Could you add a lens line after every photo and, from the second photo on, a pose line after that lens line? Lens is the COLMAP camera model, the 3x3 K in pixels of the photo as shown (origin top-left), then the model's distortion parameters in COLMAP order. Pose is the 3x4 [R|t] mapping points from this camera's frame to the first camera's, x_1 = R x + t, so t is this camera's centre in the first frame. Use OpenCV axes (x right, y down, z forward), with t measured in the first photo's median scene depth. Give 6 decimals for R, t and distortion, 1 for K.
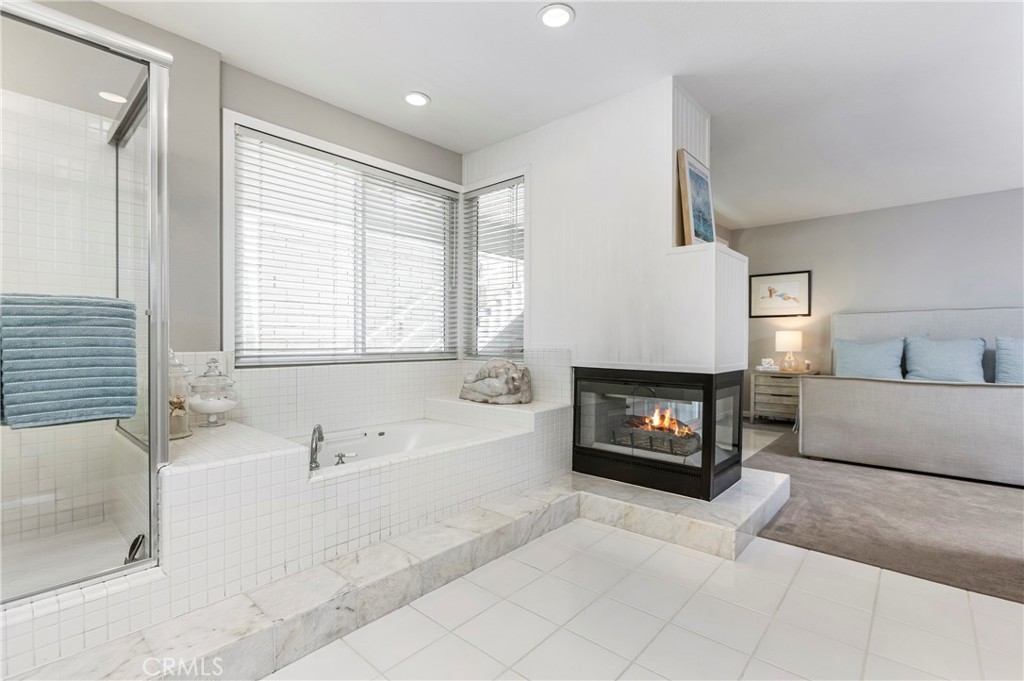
lens RADIAL K [[462.3, 0, 512.0], [0, 462.3, 340.5], [0, 0, 1]] dist [-0.001558, 0.000605]
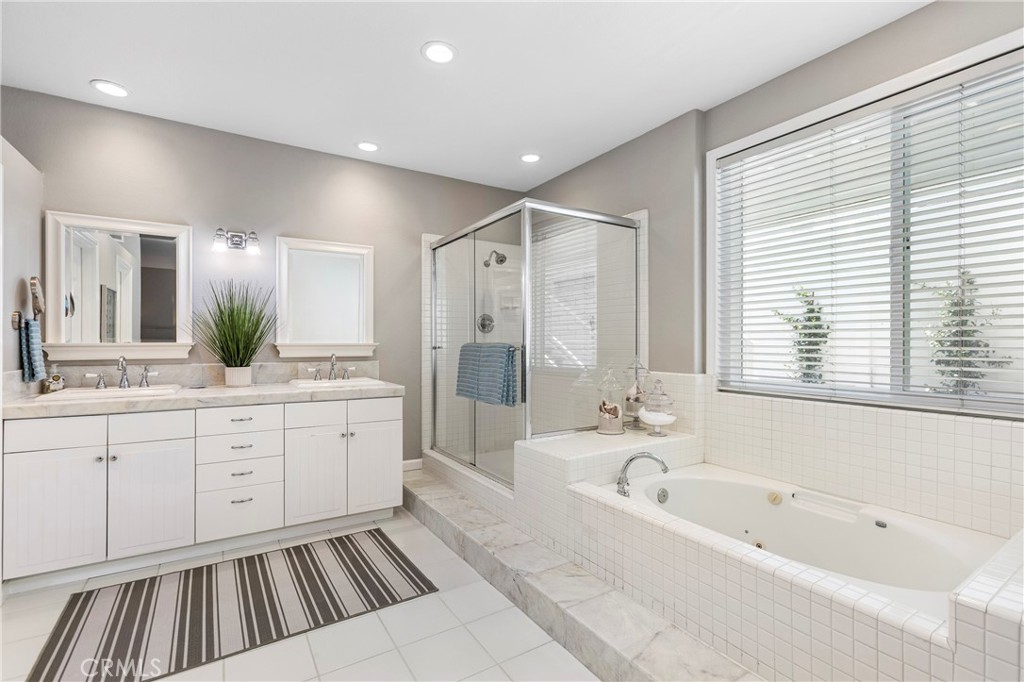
lens RADIAL K [[462.3, 0, 512.0], [0, 462.3, 341.0], [0, 0, 1]] dist [-0.001558, 0.000605]
pose [[-0.259048, -0.012075, -0.965789, 0.558543], [-0.007794, 0.999915, -0.010411, -0.041701], [0.965833, 0.004831, -0.259120, 0.856837]]
